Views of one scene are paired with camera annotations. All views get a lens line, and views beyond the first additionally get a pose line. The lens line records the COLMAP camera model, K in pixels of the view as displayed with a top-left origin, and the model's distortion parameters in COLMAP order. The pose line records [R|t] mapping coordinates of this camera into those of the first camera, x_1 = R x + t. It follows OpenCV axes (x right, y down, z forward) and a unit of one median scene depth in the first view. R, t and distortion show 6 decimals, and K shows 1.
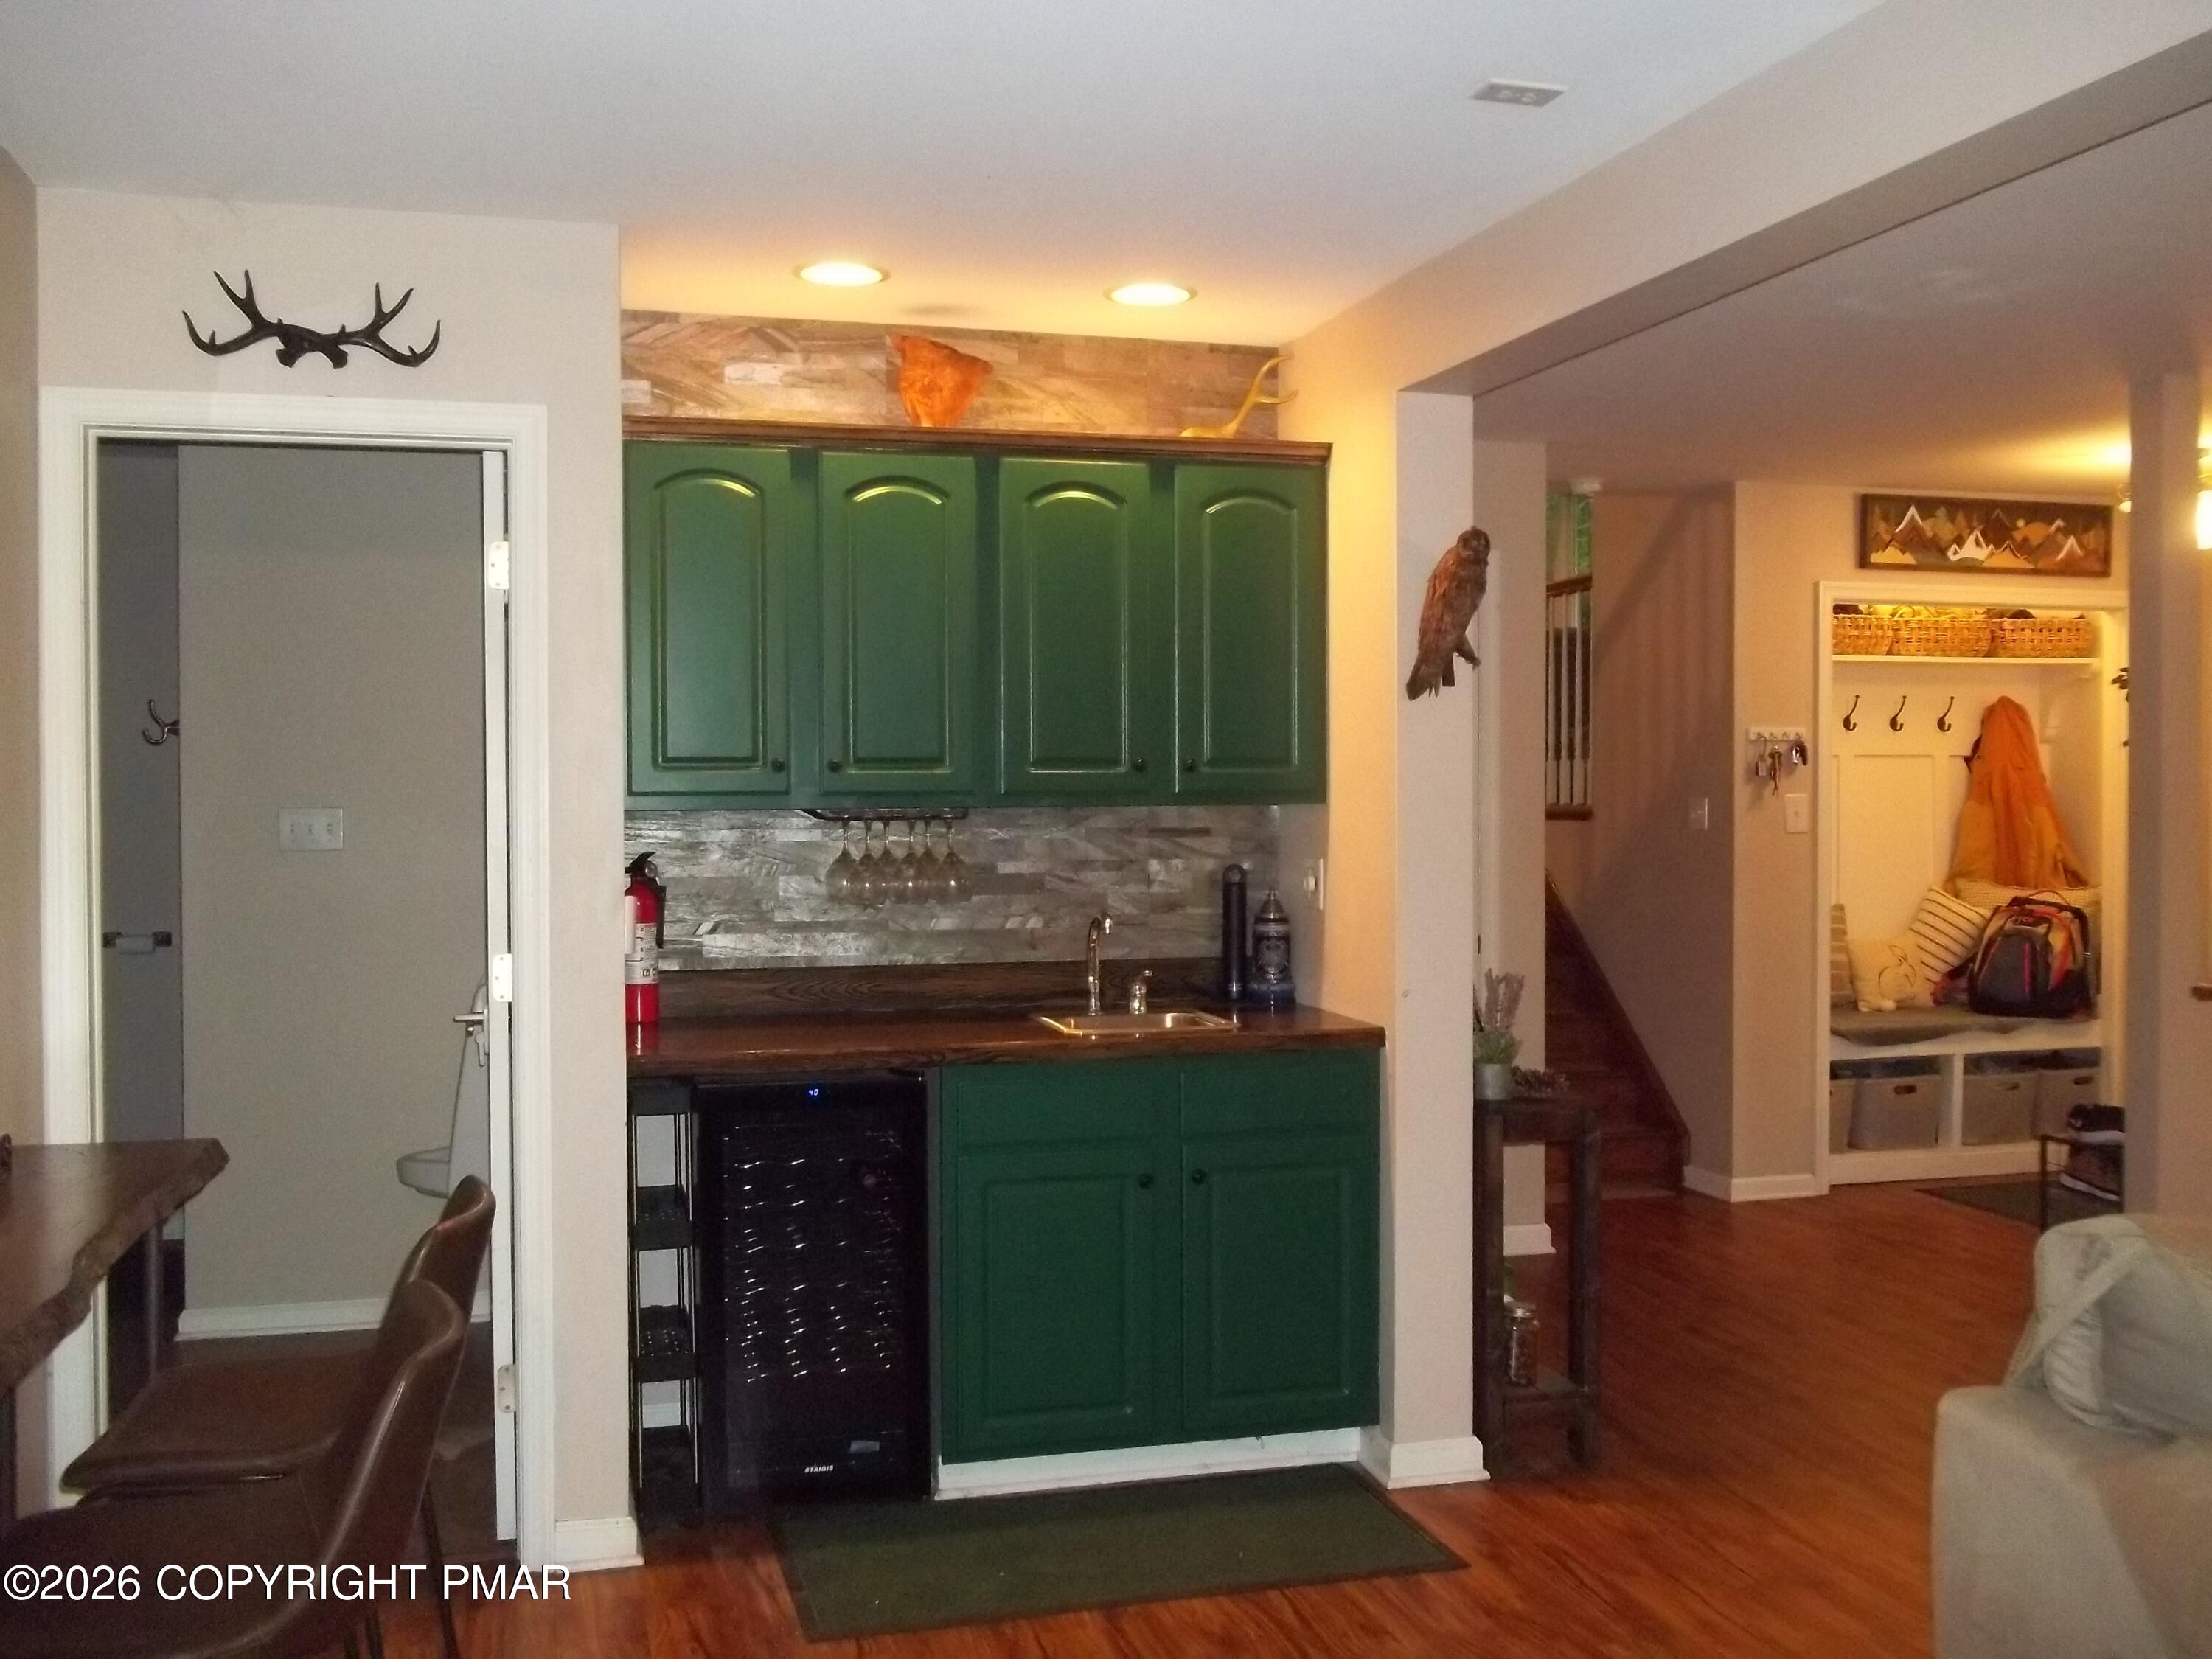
lens RADIAL K [[2117.4, 0, 1104.8], [0, 2117.4, 803.7], [0, 0, 1]] dist [-0.011520, -0.013943]
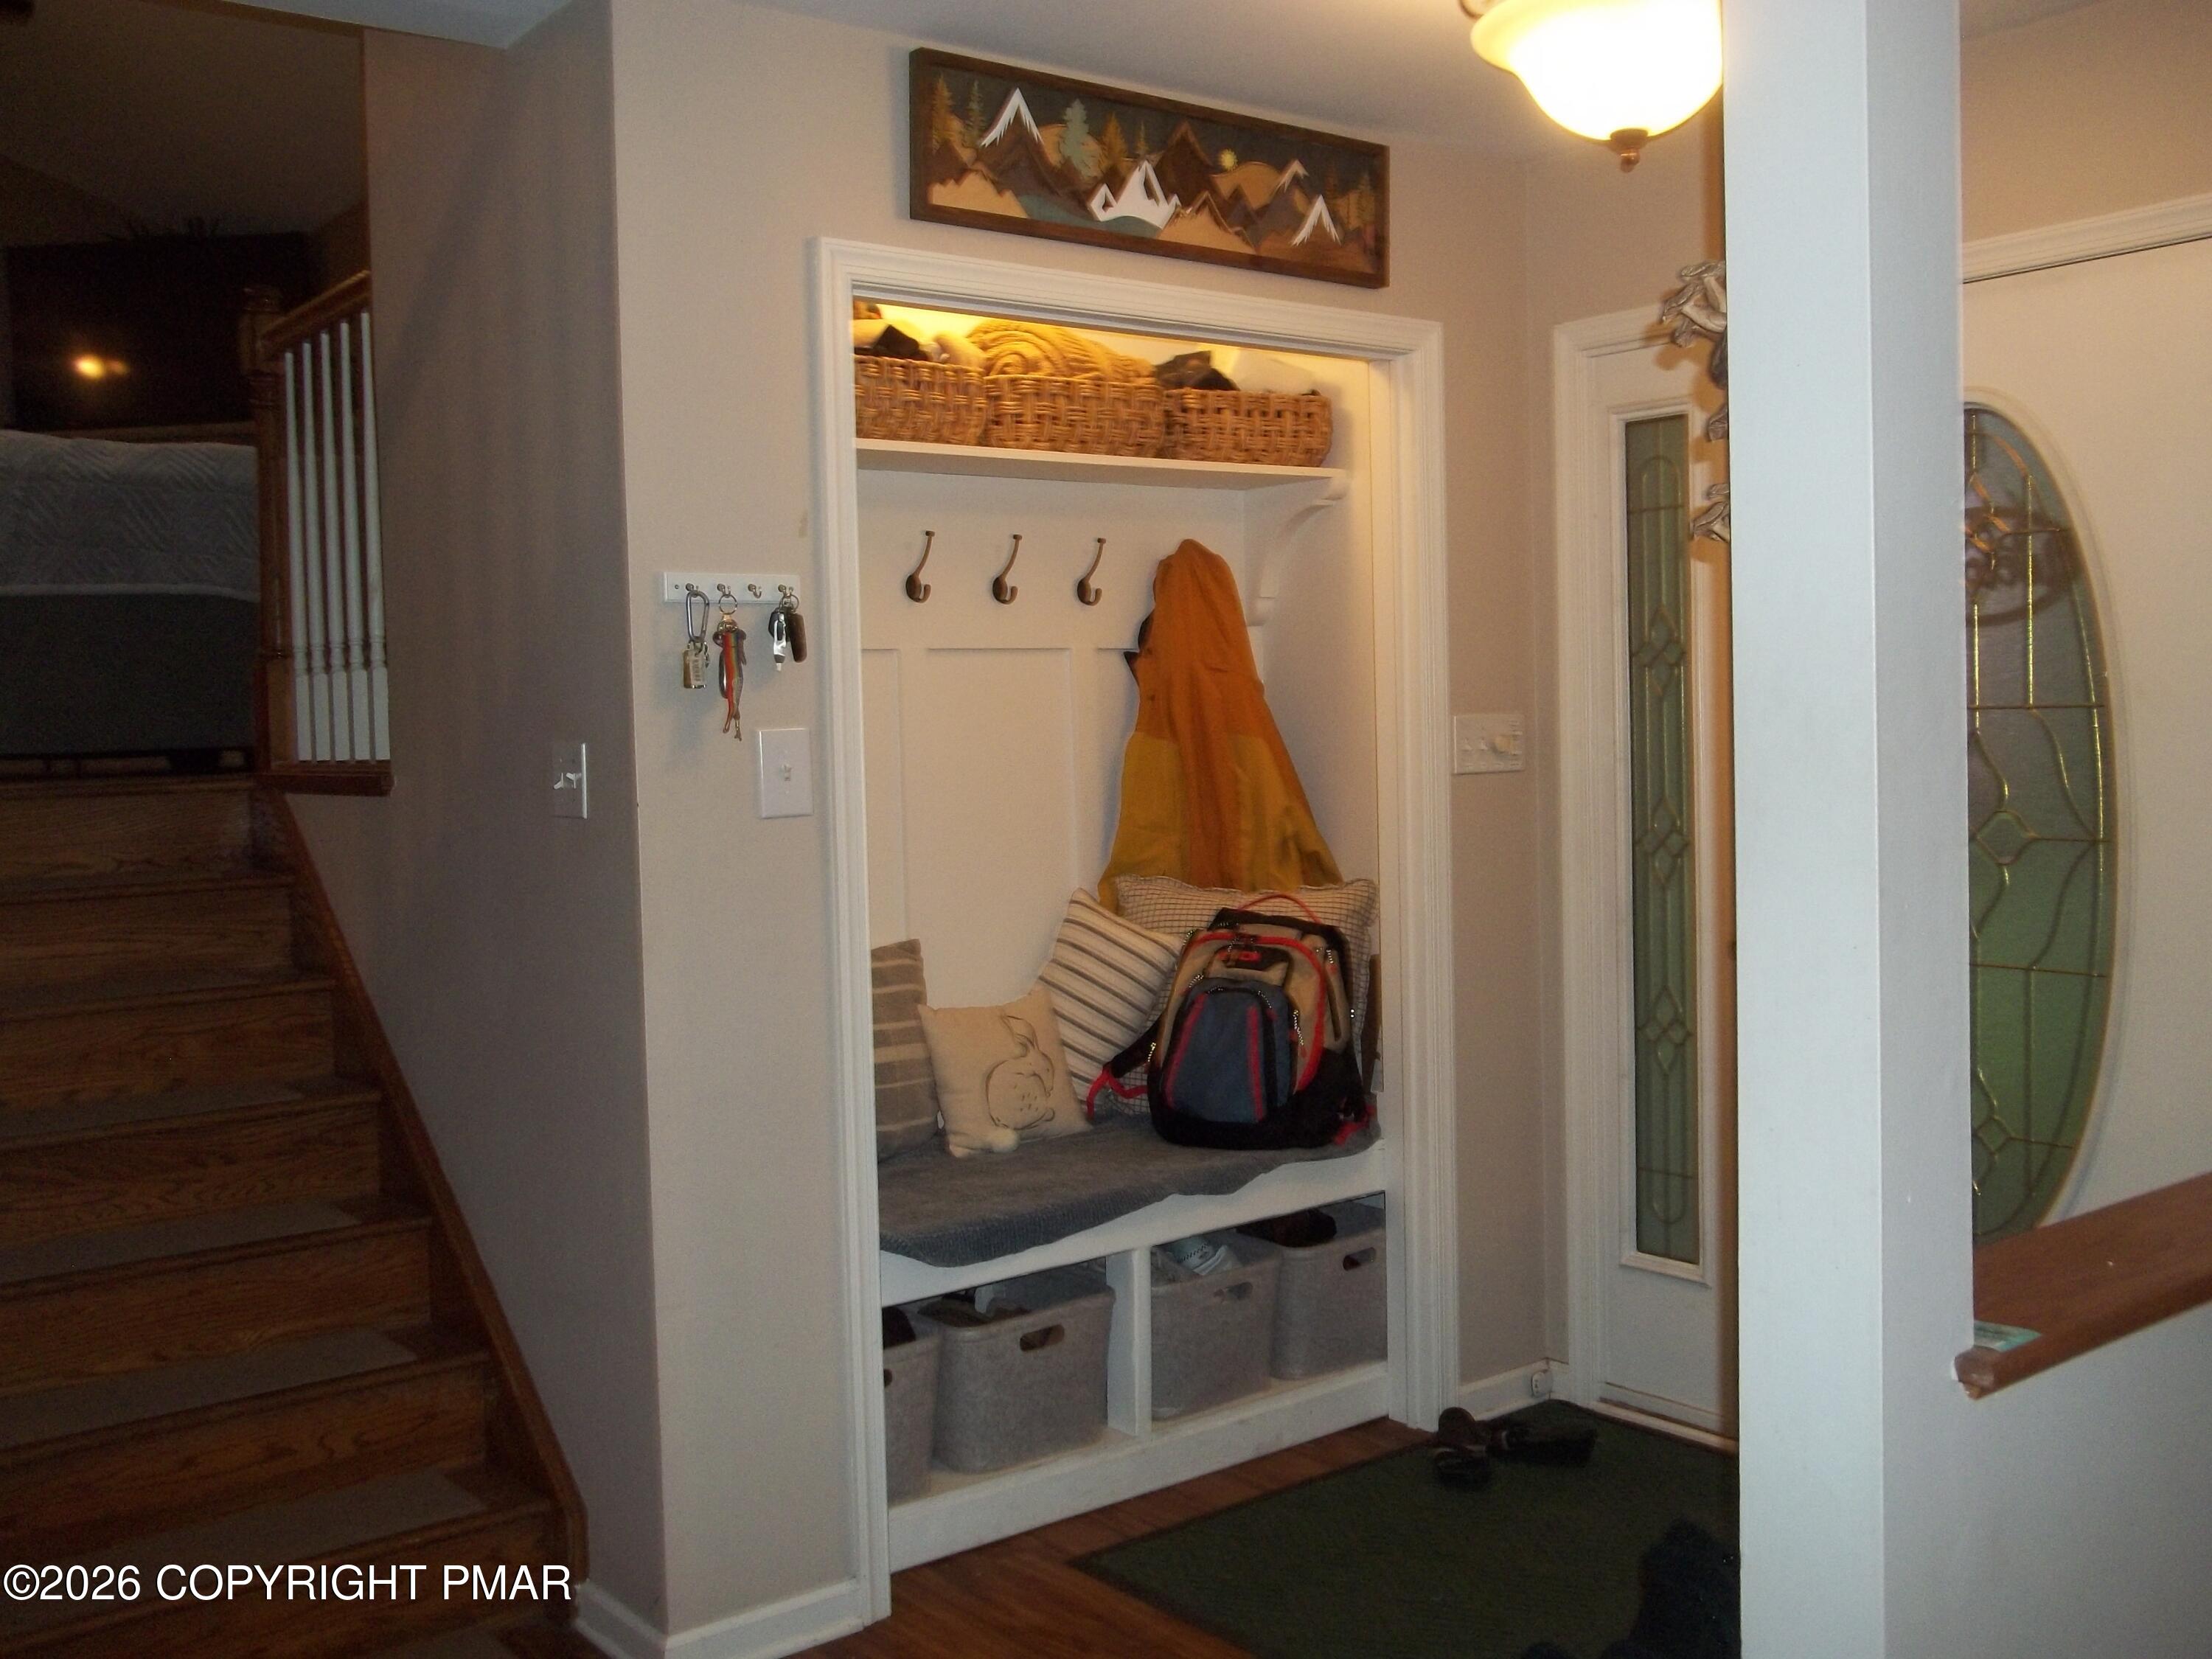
lens RADIAL K [[2117.4, 0, 1104.8], [0, 2117.4, 803.7], [0, 0, 1]] dist [-0.011520, -0.013943]
pose [[0.921836, -0.039967, 0.385513, 0.207008], [0.029742, 0.999031, 0.032453, -0.001046], [-0.386437, -0.018450, 0.922131, 0.540945]]
